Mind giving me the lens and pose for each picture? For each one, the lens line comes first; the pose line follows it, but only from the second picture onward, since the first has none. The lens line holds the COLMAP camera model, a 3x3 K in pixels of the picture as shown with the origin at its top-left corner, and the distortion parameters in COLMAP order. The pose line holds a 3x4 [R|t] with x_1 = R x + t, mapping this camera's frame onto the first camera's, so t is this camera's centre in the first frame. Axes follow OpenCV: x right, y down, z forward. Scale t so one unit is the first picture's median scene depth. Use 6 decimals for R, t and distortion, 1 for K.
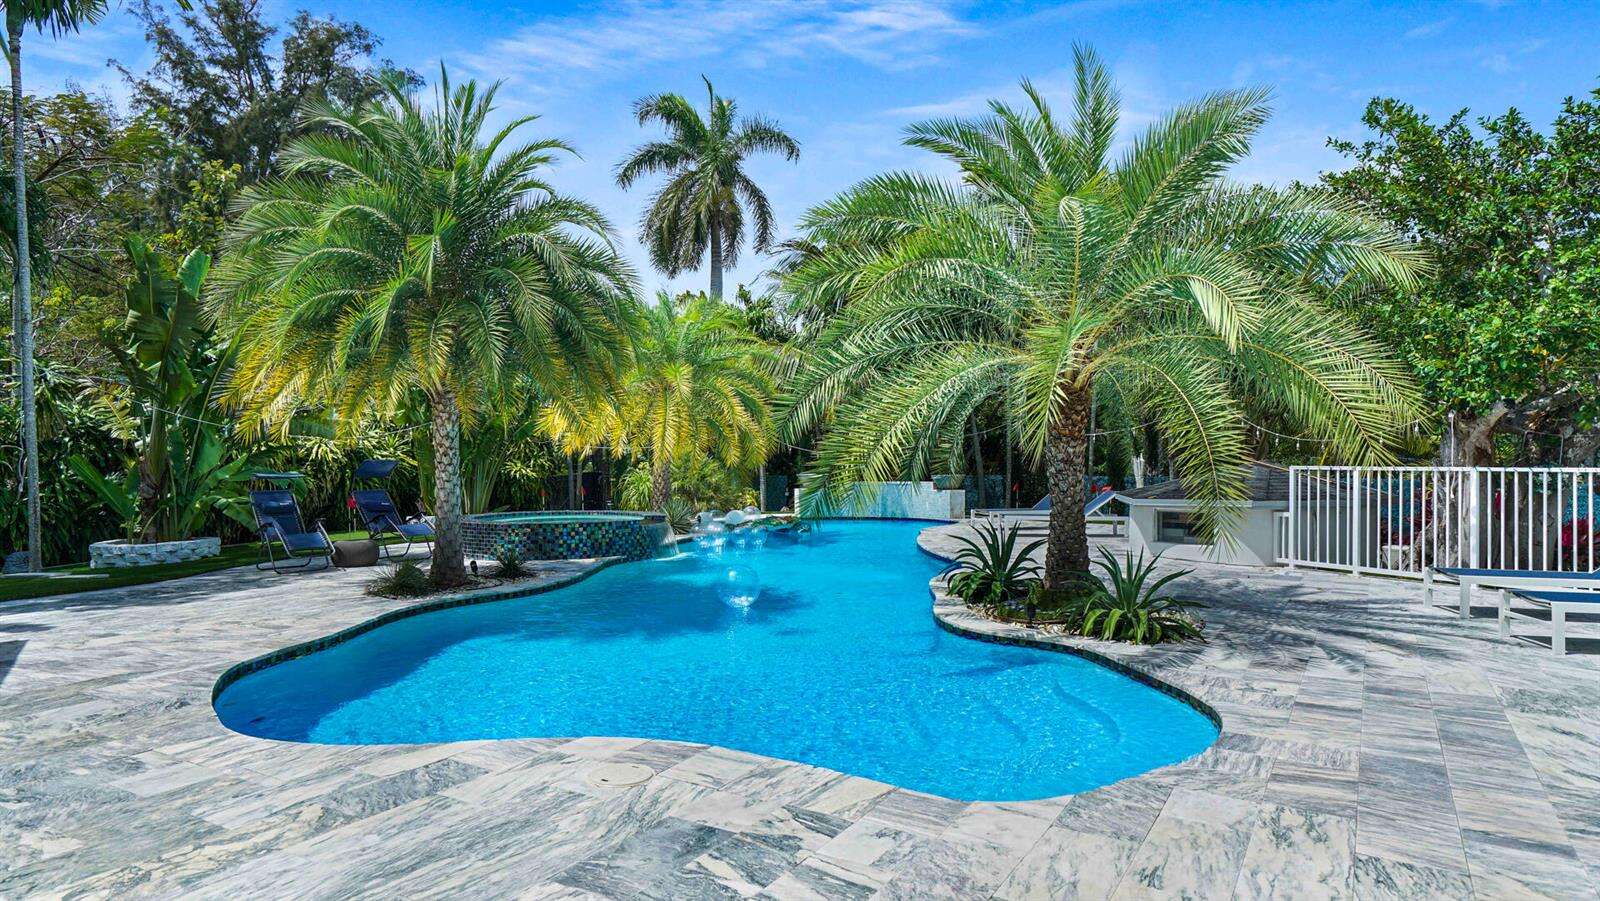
lens RADIAL K [[972.0, 0, 798.8], [0, 972.0, 478.6], [0, 0, 1]] dist [-0.033772, 0.035211]
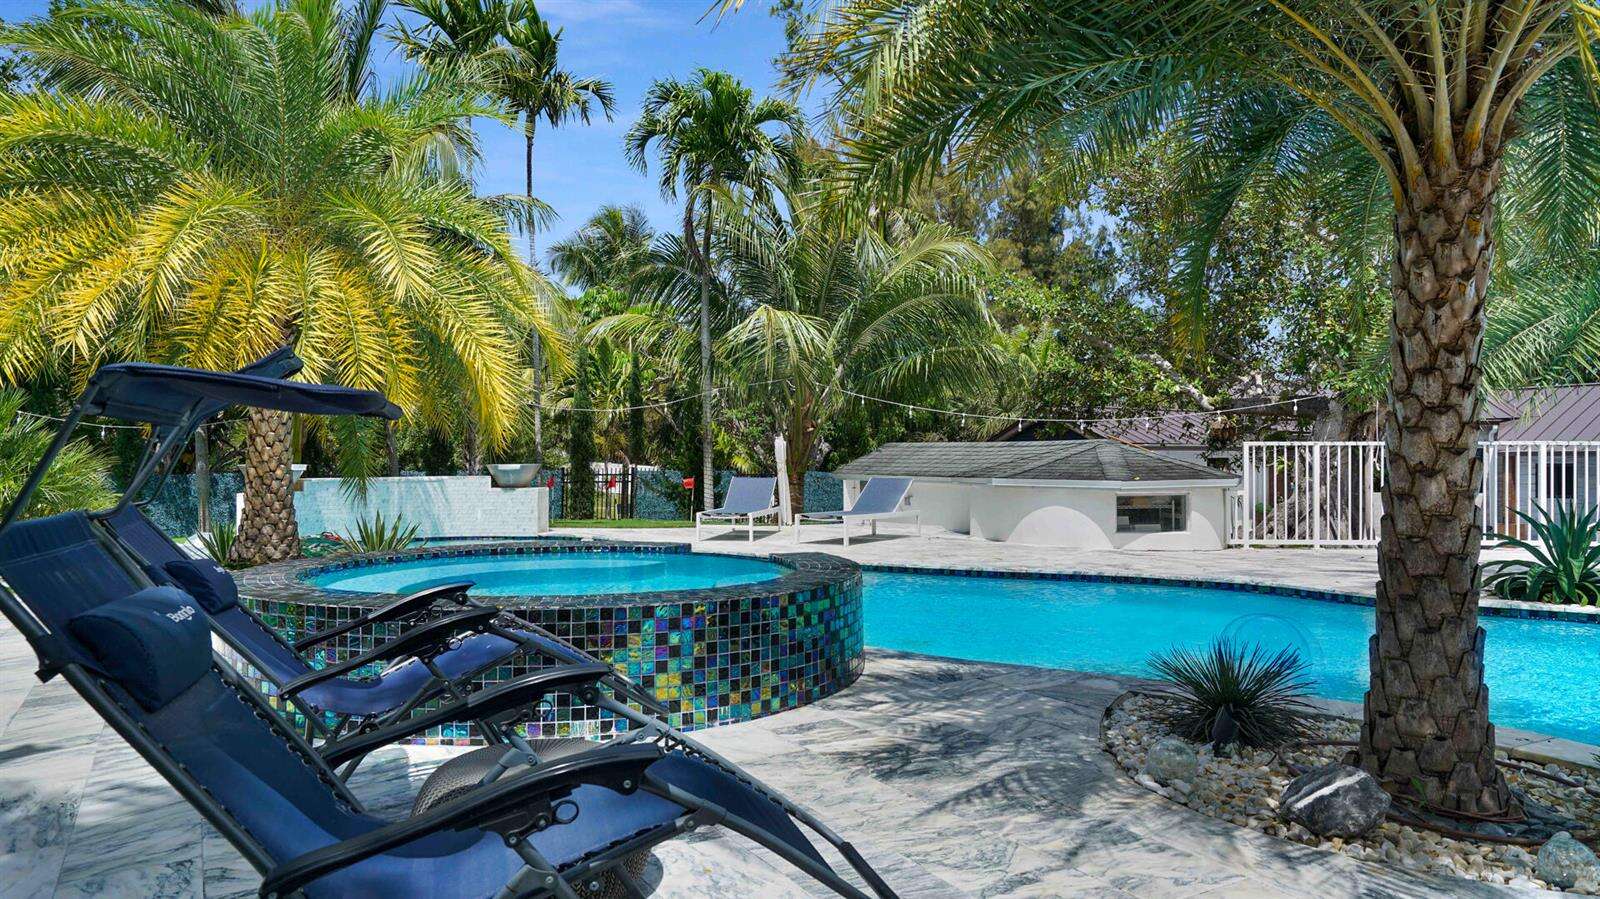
lens RADIAL K [[1083.6, 0, 800.9], [0, 1083.6, 448.0], [0, 0, 1]] dist [-0.007121, -0.001331]
pose [[0.486598, 0.009932, 0.873570, -0.790188], [0.019551, 0.999561, -0.022255, 0.010594], [-0.873407, 0.027909, 0.486190, 1.074328]]
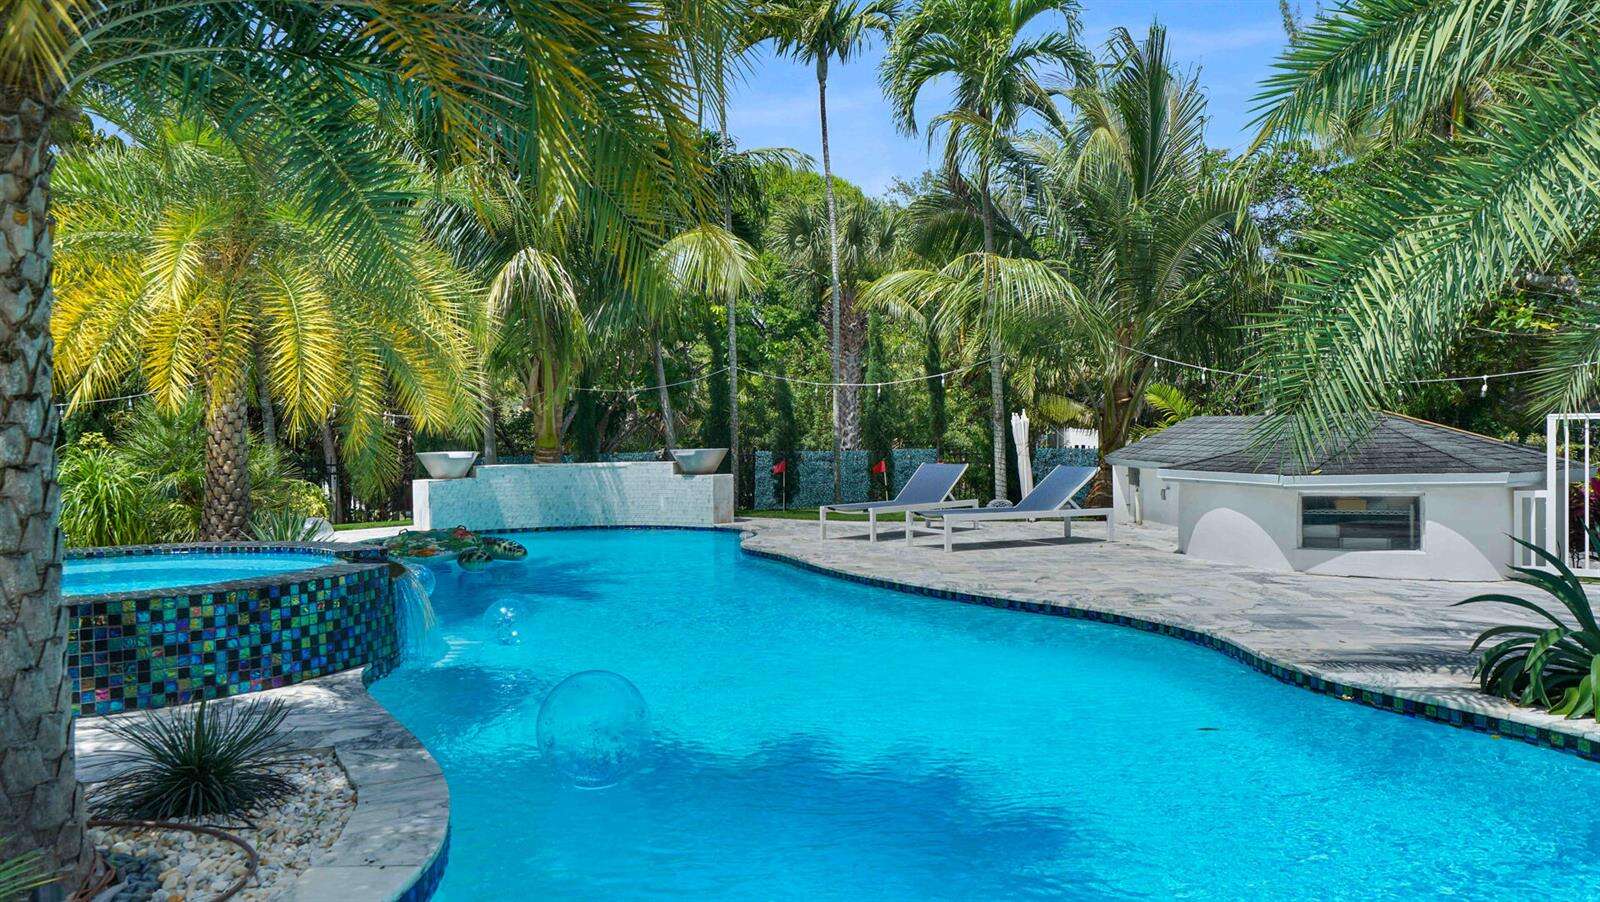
lens RADIAL K [[1258.7, 0, 798.8], [0, 1258.7, 458.7], [0, 0, 1]] dist [0.002050, 0.064406]
pose [[0.868341, -0.019619, 0.495579, -0.370815], [0.021872, 0.999760, 0.001255, 0.004542], [-0.495485, 0.009749, 0.868562, 0.671526]]
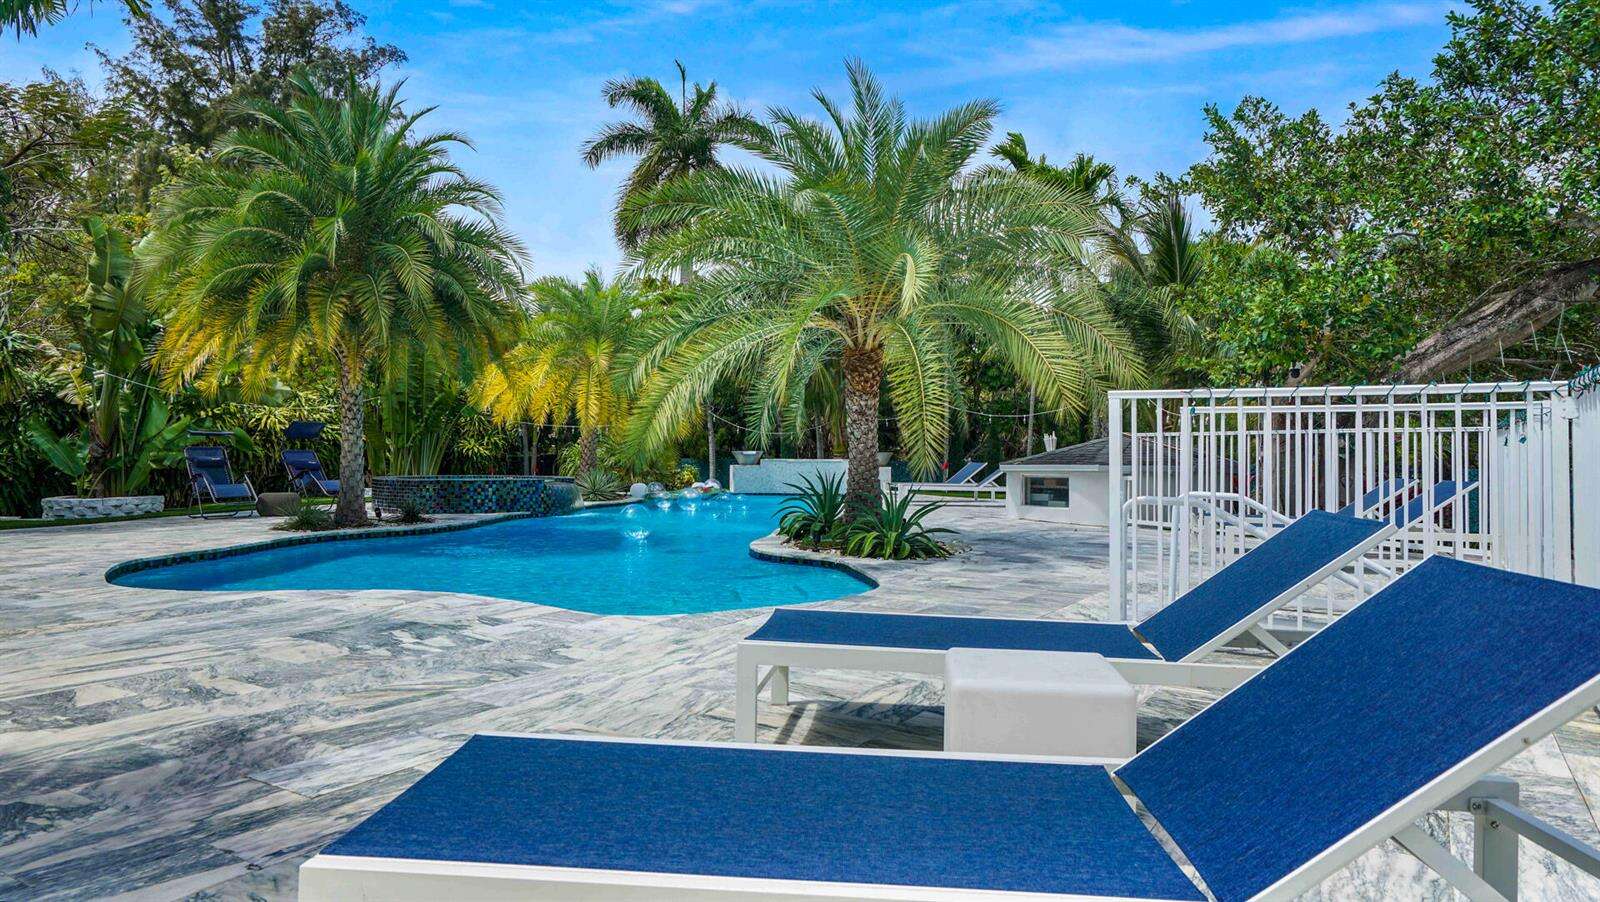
lens RADIAL K [[1026.3, 0, 789.6], [0, 1026.3, 450.3], [0, 0, 1]] dist [-0.001228, 0.001895]
pose [[0.999727, 0.010887, -0.020657, 0.183977], [-0.011416, 0.999605, -0.025686, 0.049270], [0.020369, 0.025915, 0.999457, -0.197493]]
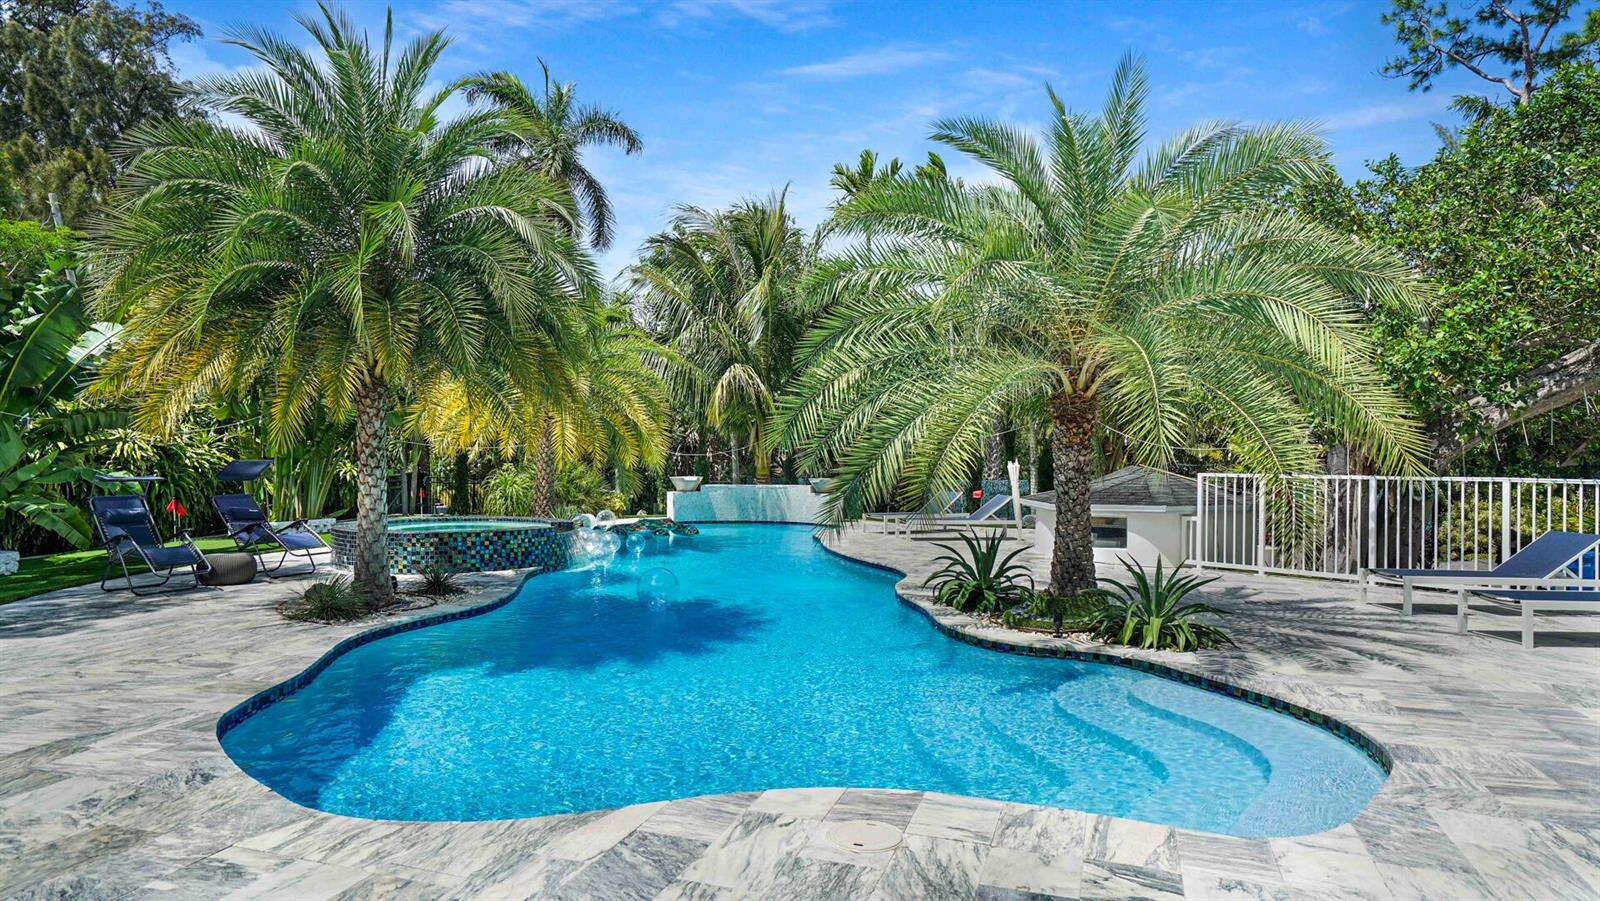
lens RADIAL K [[964.4, 0, 800.2], [0, 964.4, 487.5], [0, 0, 1]] dist [-0.035801, 0.037619]
pose [[0.977145, 0.001845, 0.212564, -0.180059], [-0.003643, 0.999961, 0.008068, -0.005217], [-0.212541, -0.008658, 0.977114, 0.074754]]
